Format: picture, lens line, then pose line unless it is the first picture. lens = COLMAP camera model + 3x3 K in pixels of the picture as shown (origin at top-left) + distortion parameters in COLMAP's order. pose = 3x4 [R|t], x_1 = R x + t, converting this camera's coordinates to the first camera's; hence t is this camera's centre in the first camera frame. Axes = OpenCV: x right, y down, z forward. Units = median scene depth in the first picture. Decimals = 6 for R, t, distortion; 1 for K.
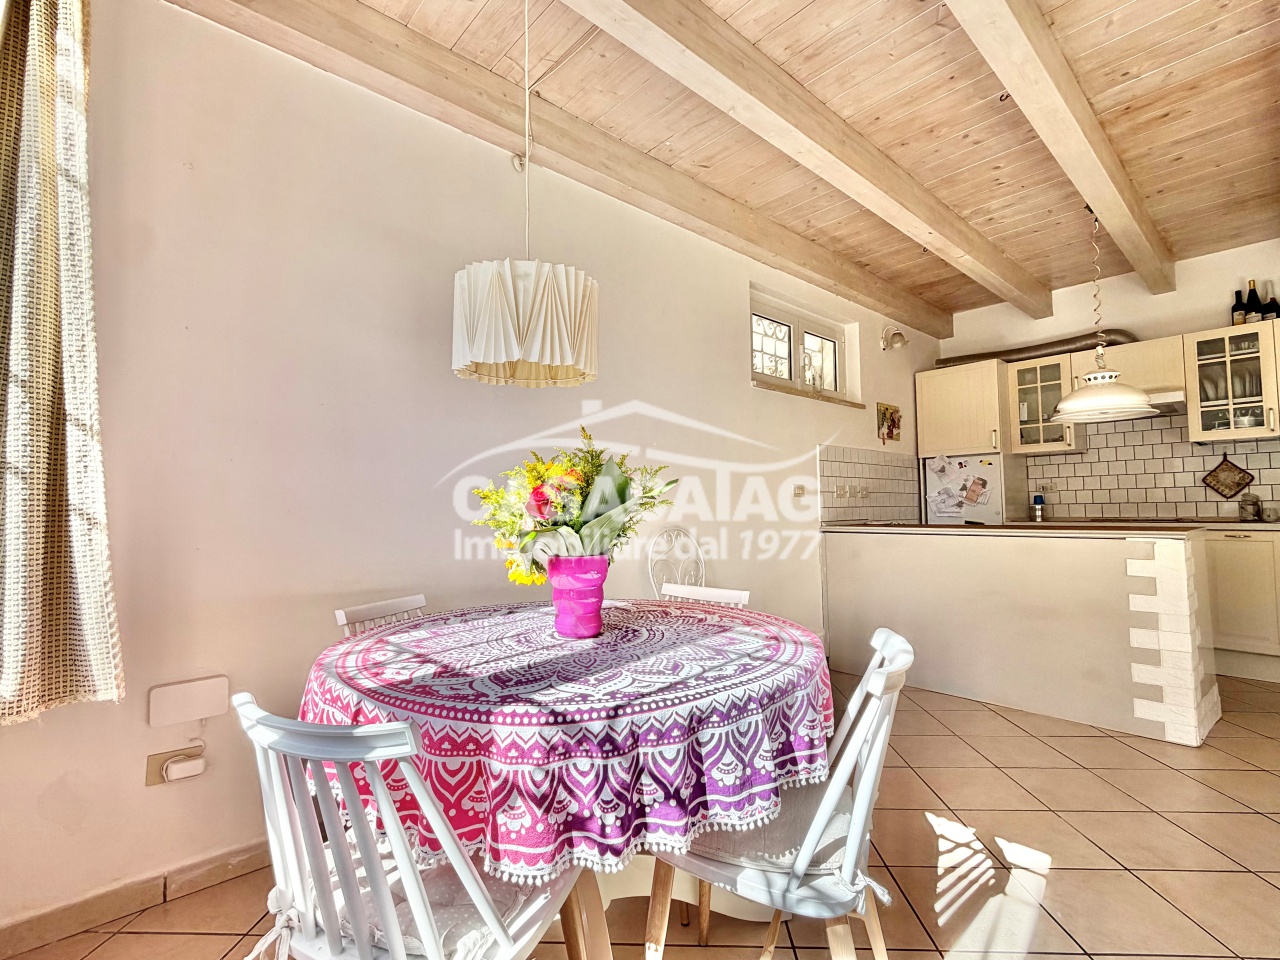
lens RADIAL K [[595.9, 0, 636.9], [0, 595.9, 479.3], [0, 0, 1]] dist [0.005548, -0.001074]
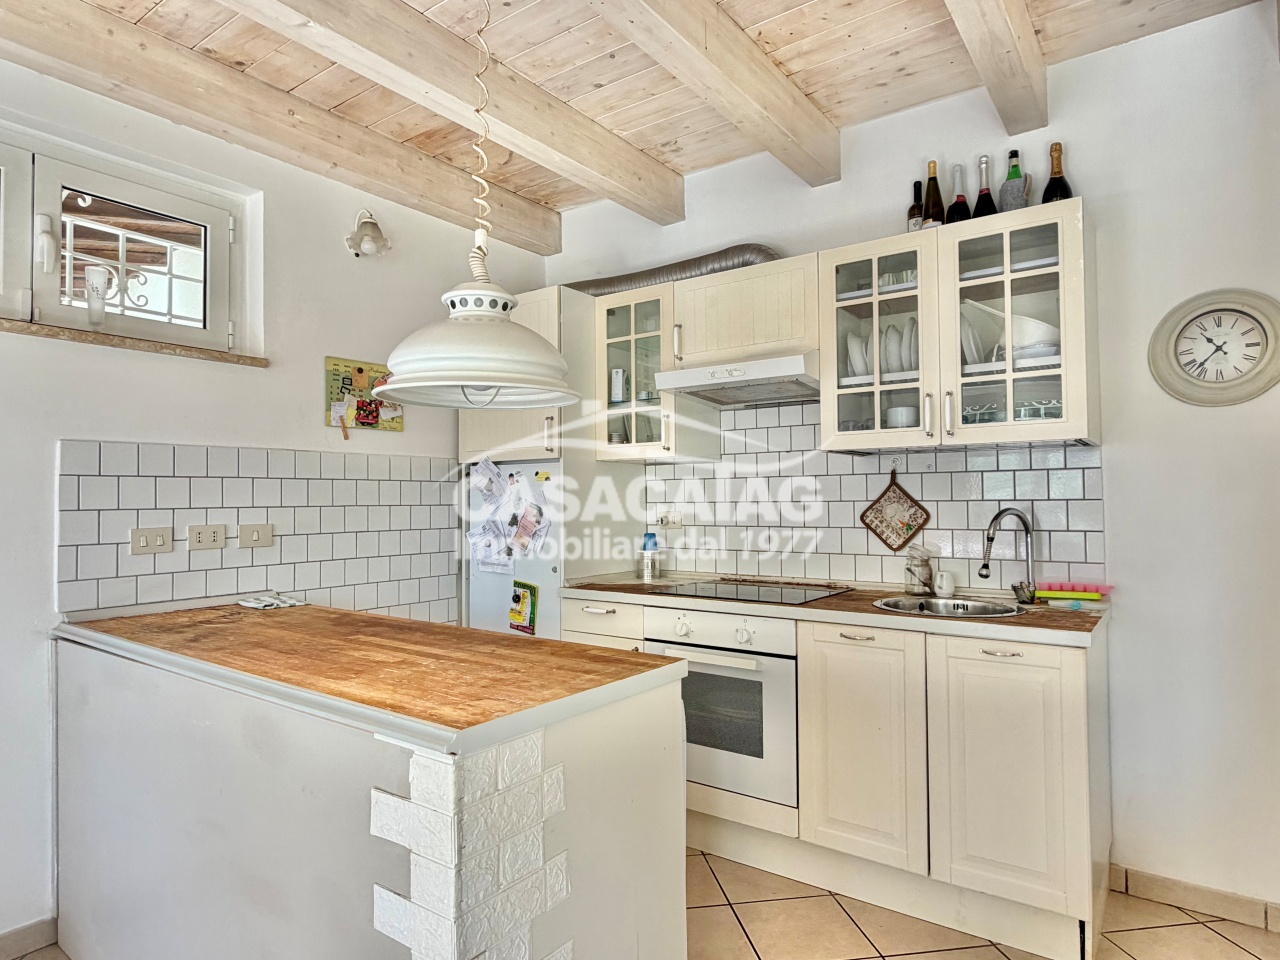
lens RADIAL K [[749.0, 0, 632.1], [0, 749.0, 482.0], [0, 0, 1]] dist [-0.005392, -0.001204]
pose [[0.980070, 0.010806, 0.198360, 0.626895], [-0.016527, 0.999493, 0.027211, -0.050414], [-0.197965, -0.029947, 0.979752, 0.372413]]
